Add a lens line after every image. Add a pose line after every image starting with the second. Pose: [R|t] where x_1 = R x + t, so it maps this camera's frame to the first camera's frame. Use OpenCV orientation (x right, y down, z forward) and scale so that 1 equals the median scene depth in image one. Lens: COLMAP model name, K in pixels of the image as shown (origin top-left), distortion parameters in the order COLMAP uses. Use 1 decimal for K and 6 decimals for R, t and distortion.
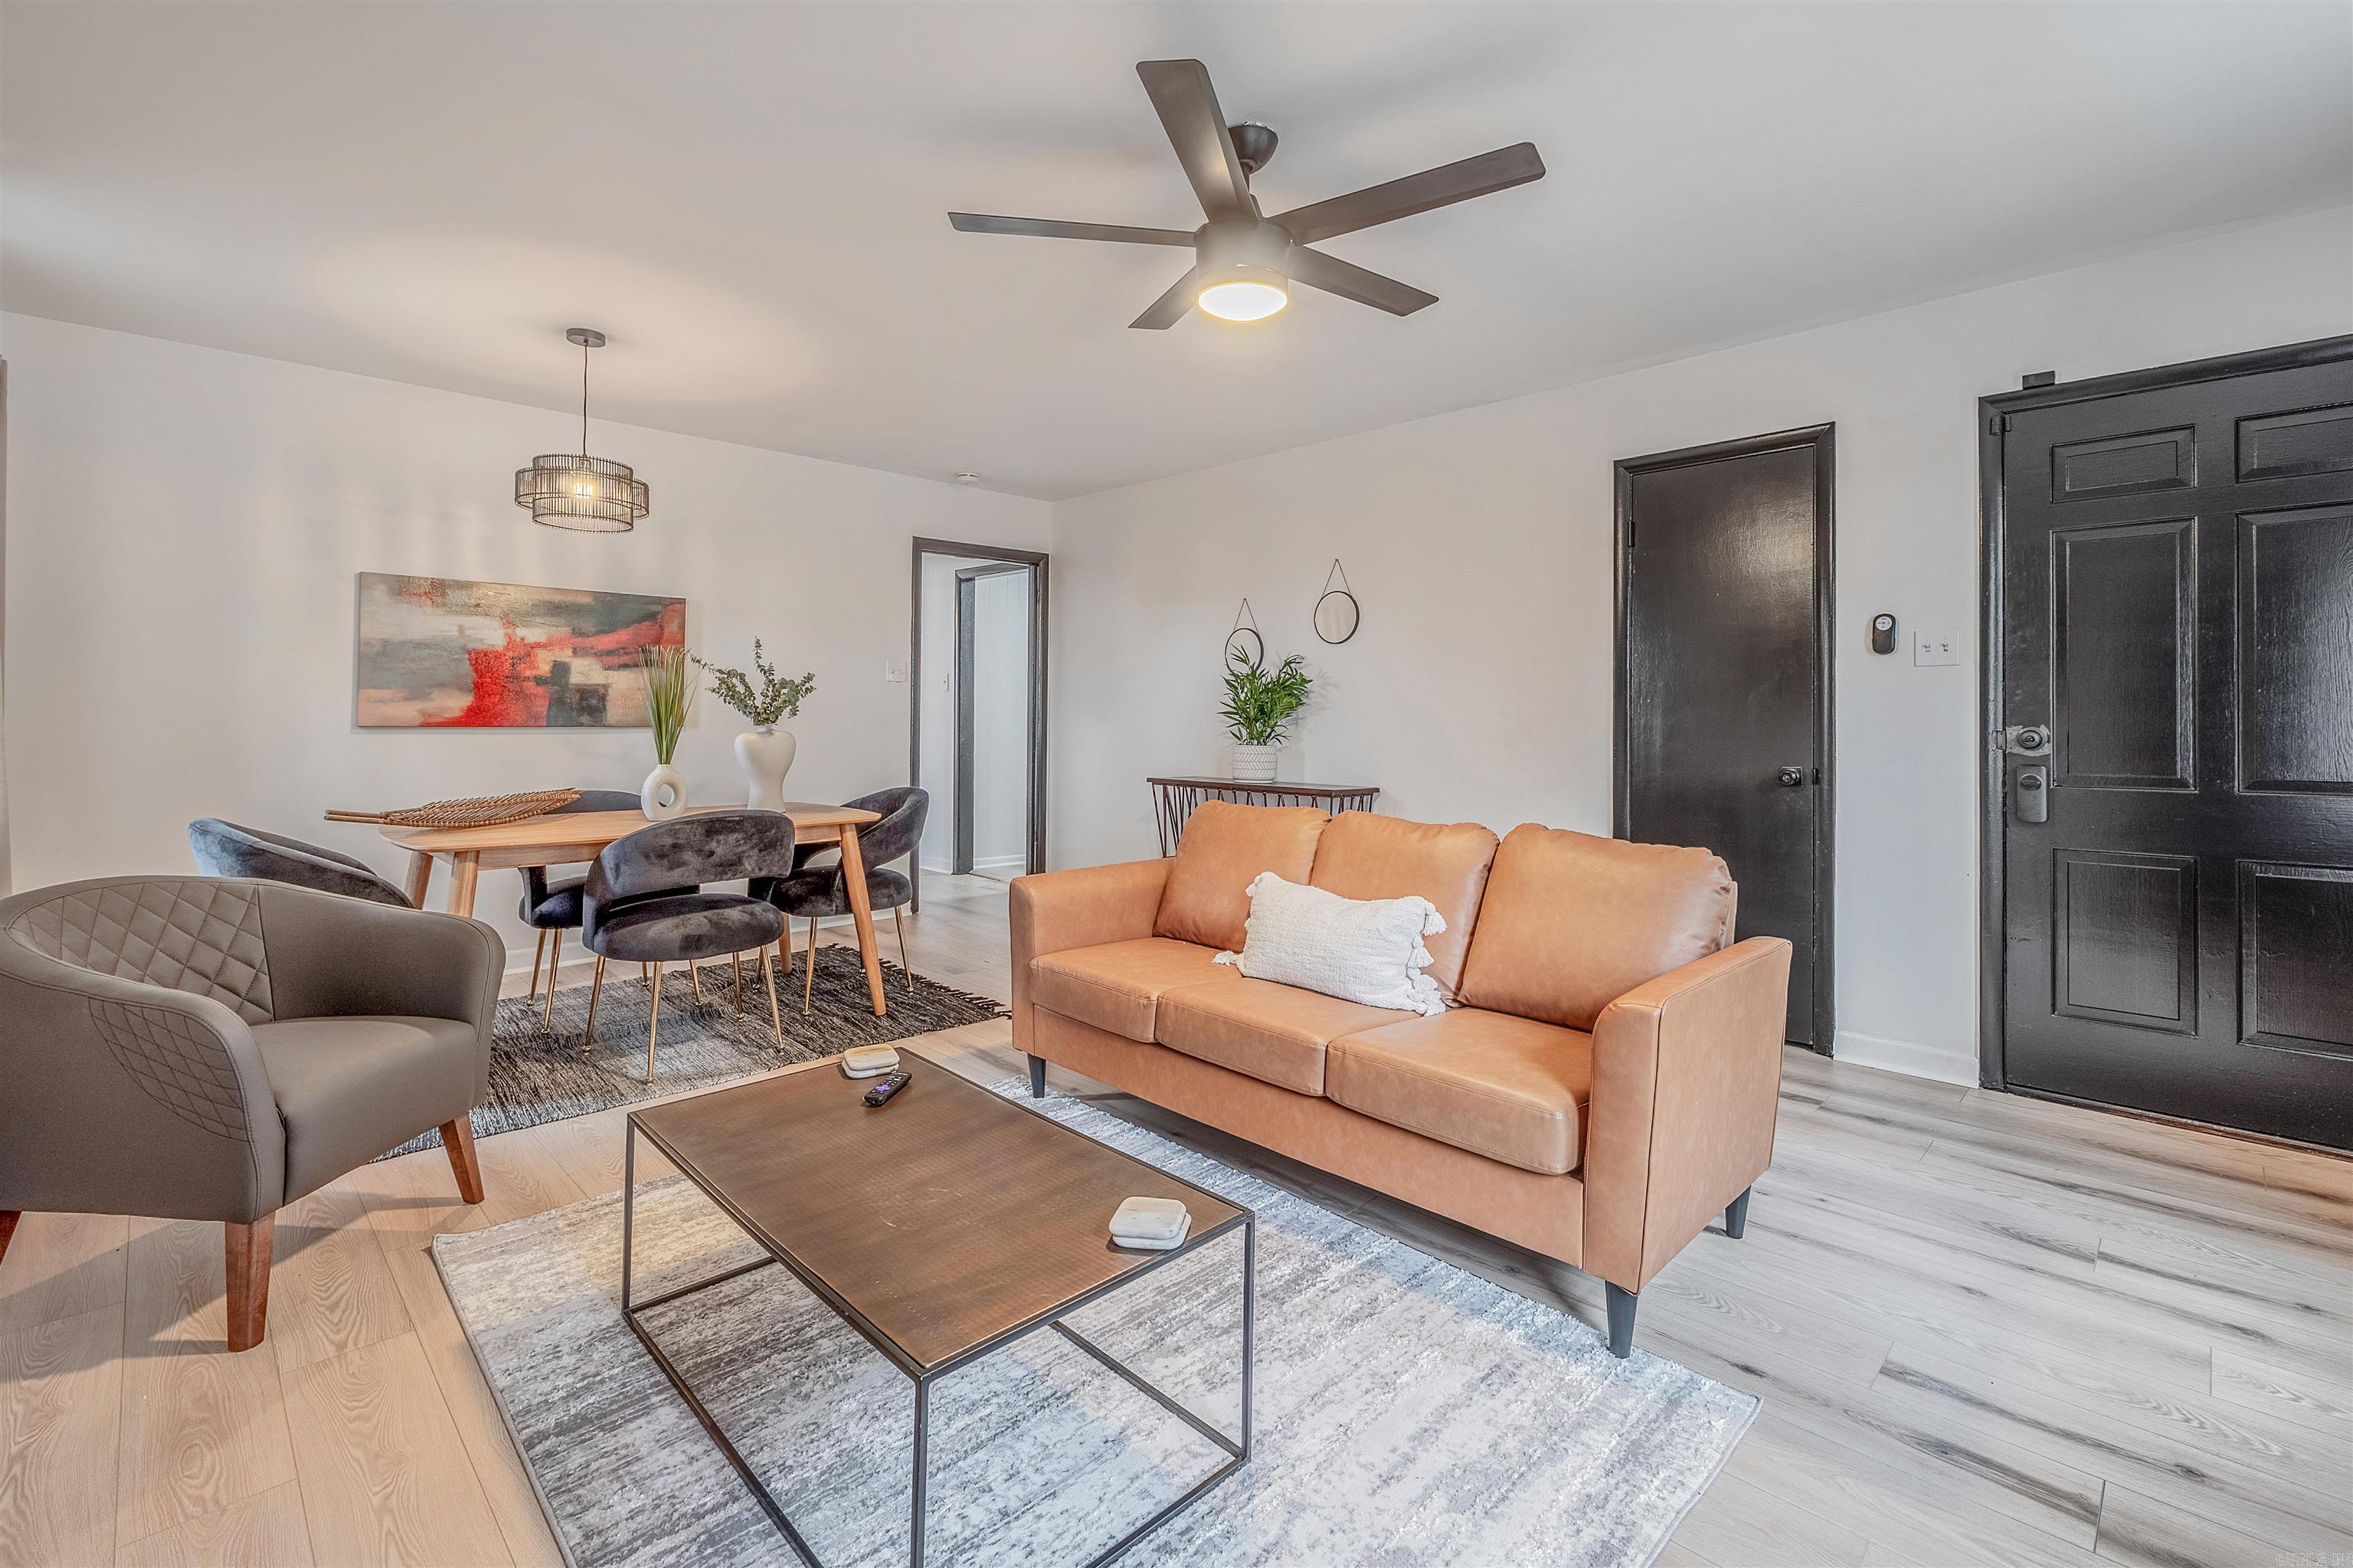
lens RADIAL K [[1034.0, 0, 1180.7], [0, 1034.0, 696.7], [0, 0, 1]] dist [-0.003421, -0.000199]
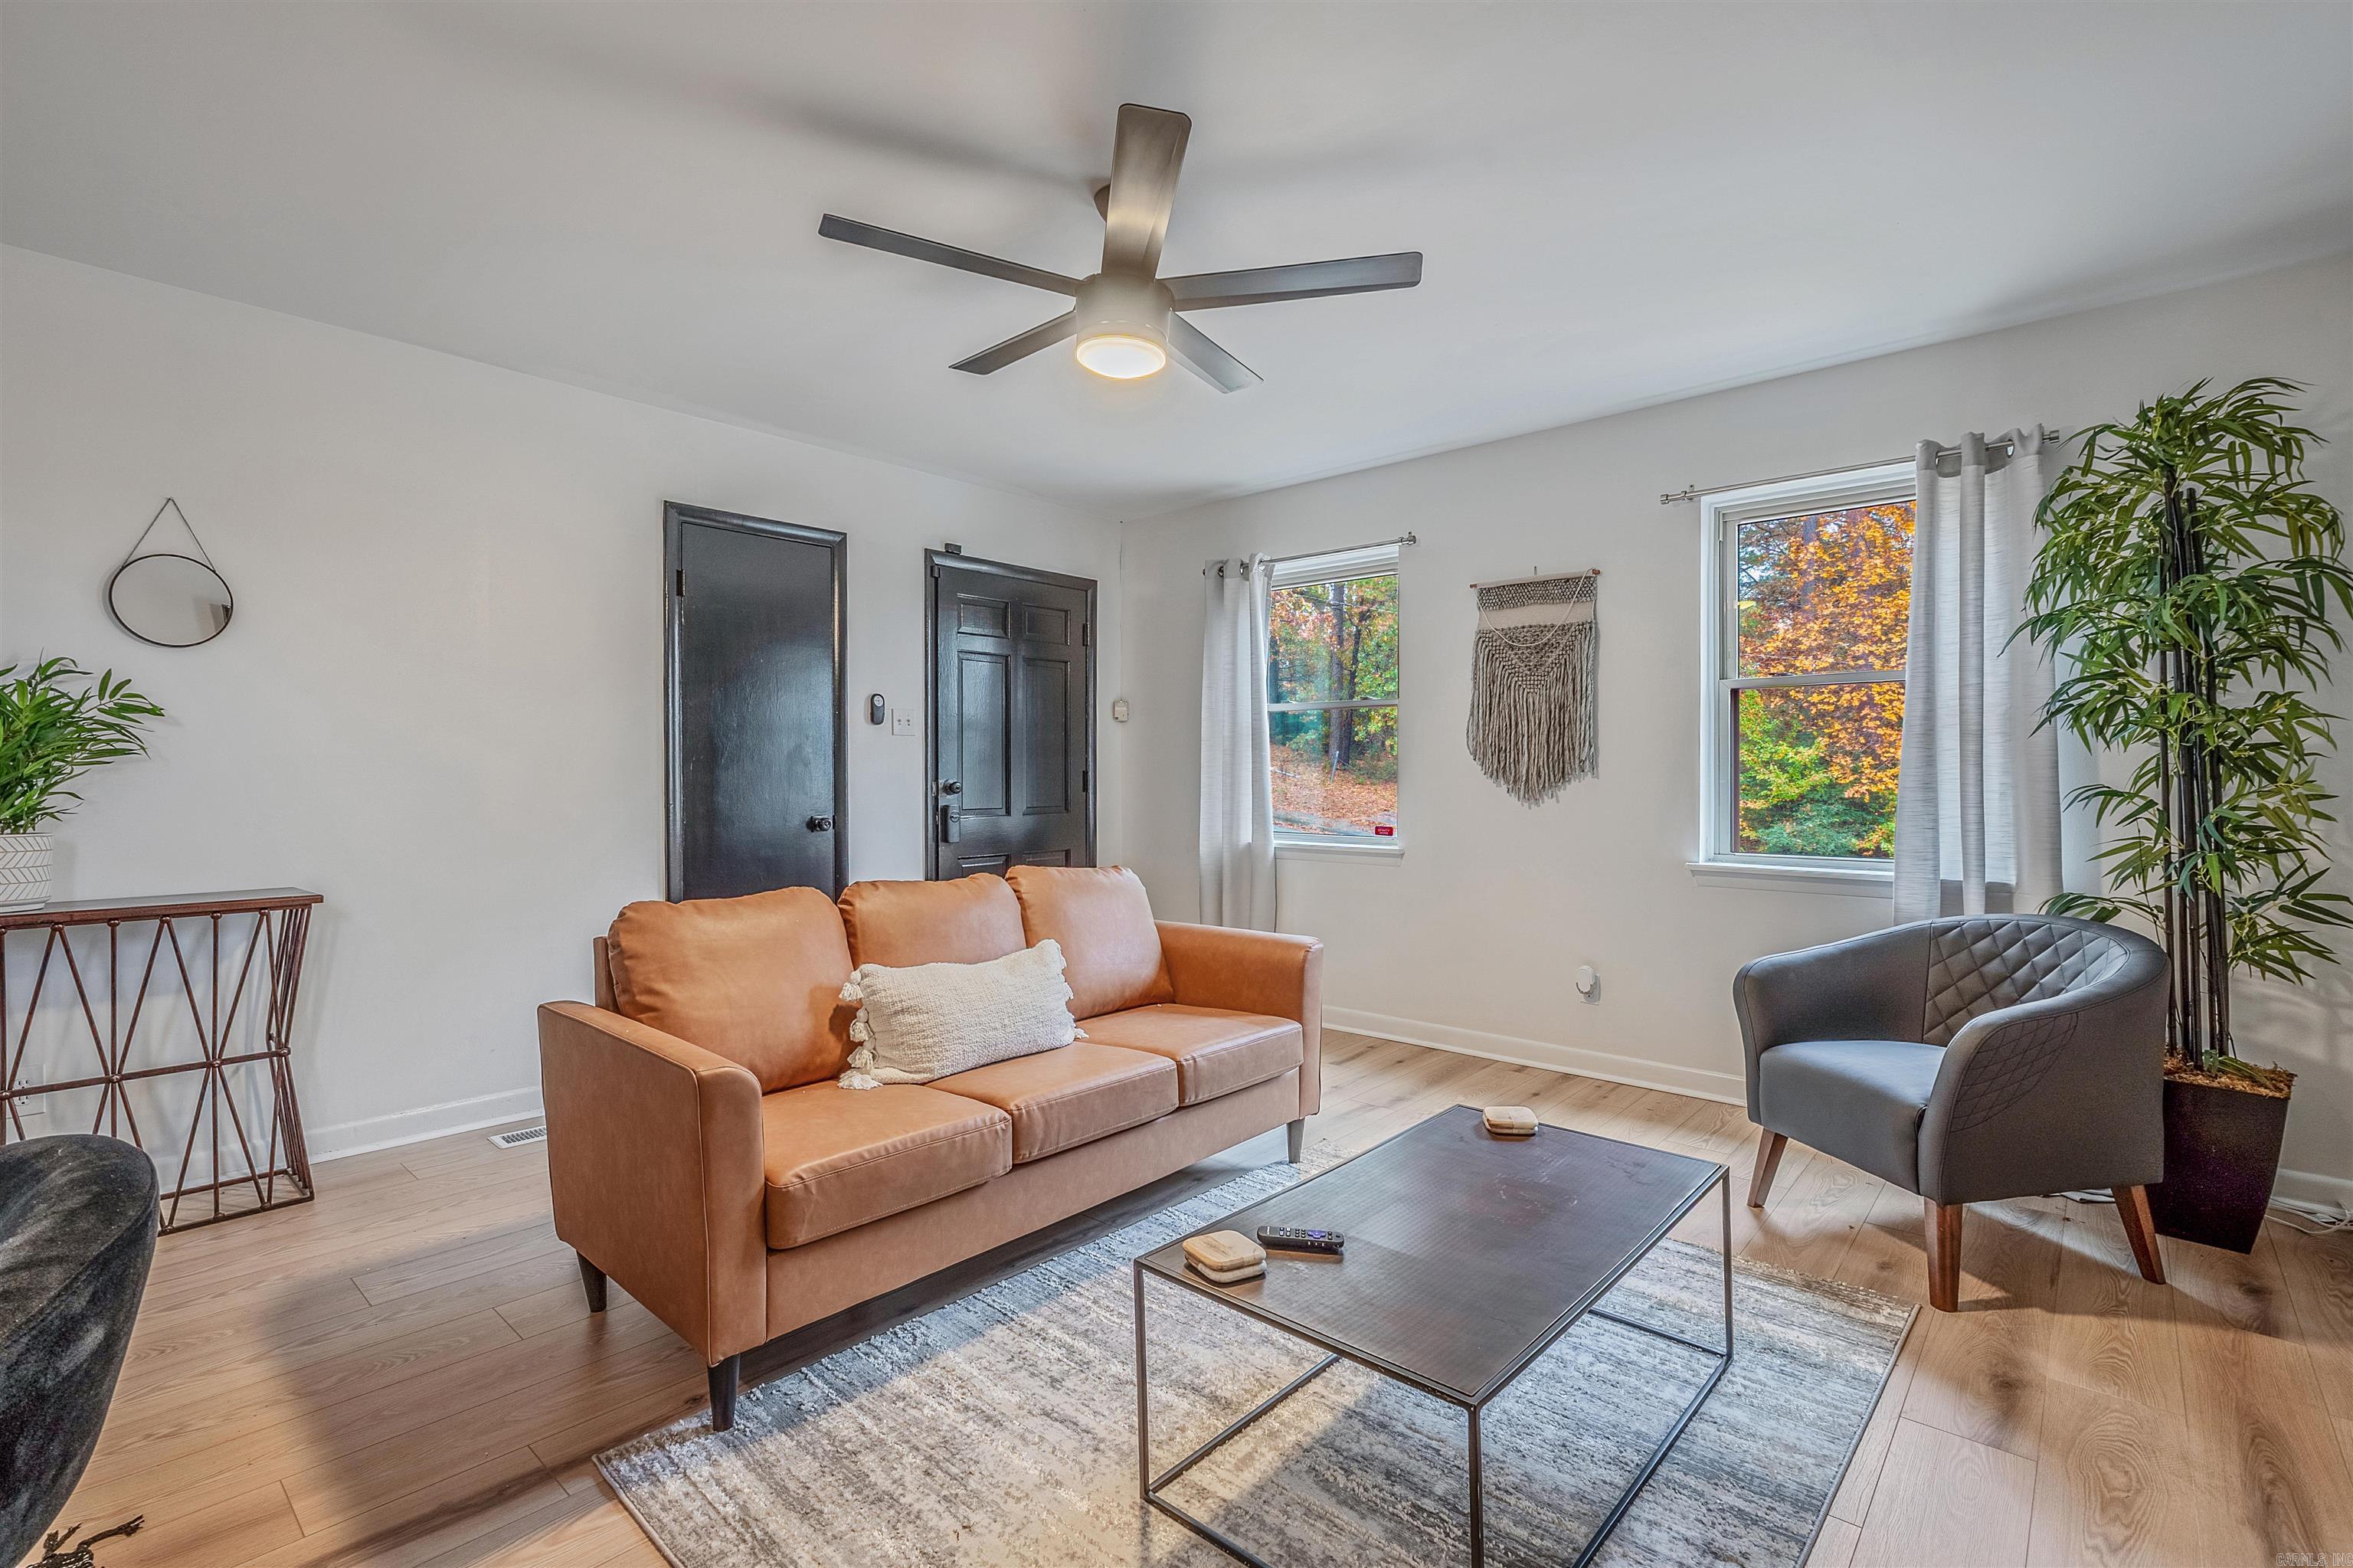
lens RADIAL K [[1079.1, 0, 1148.1], [0, 1079.1, 771.2], [0, 0, 1]] dist [-0.003891, -0.000407]
pose [[-0.053442, -0.003531, 0.998565, -0.542086], [-0.021636, 0.999763, 0.002377, 0.005980], [-0.998337, -0.021478, -0.053506, 0.568198]]
